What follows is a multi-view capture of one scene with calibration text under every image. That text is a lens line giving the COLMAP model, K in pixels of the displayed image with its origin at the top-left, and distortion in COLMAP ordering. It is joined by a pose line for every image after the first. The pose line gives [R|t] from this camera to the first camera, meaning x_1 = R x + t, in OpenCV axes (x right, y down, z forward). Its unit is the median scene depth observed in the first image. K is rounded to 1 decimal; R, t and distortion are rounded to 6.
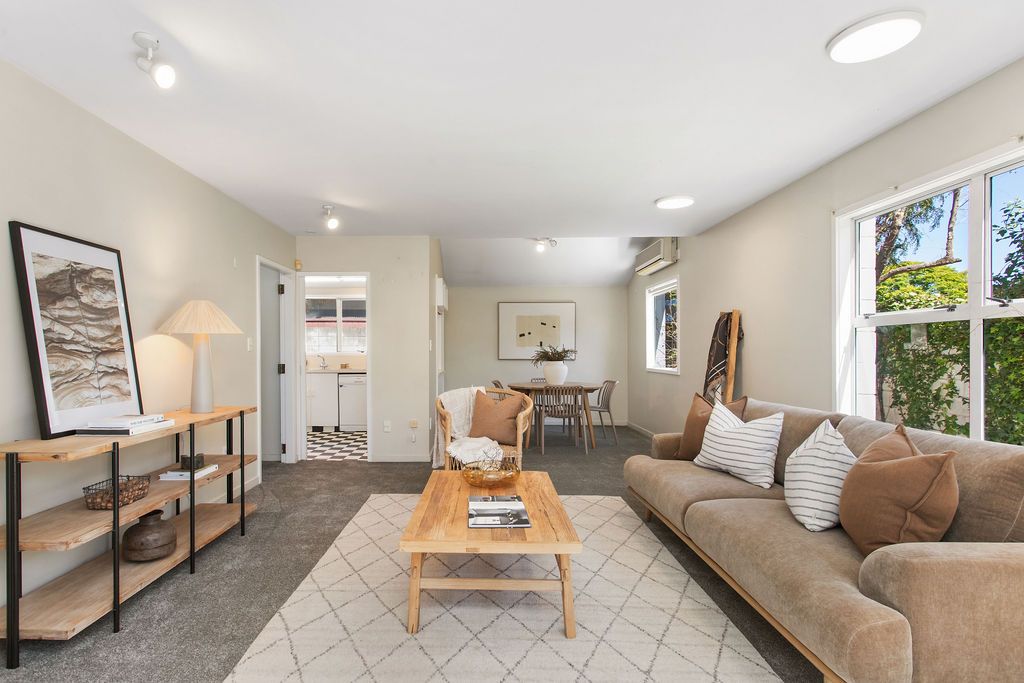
lens RADIAL K [[508.6, 0, 512.0], [0, 508.6, 341.5], [0, 0, 1]] dist [-0.023796, -0.000141]
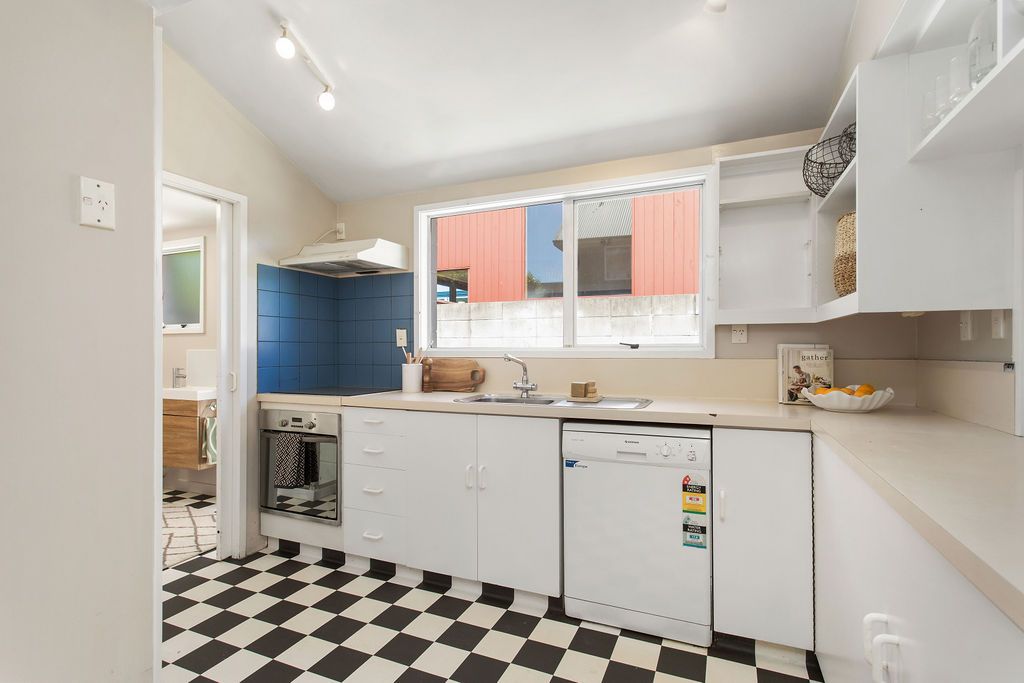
lens RADIAL K [[508.6, 0, 512.0], [0, 508.6, 341.5], [0, 0, 1]] dist [-0.023796, -0.000141]
pose [[0.895893, 0.004940, -0.444242, -0.239851], [-0.006120, 0.999981, -0.001221, 0.021016], [0.444228, 0.003813, 0.895906, 0.727642]]
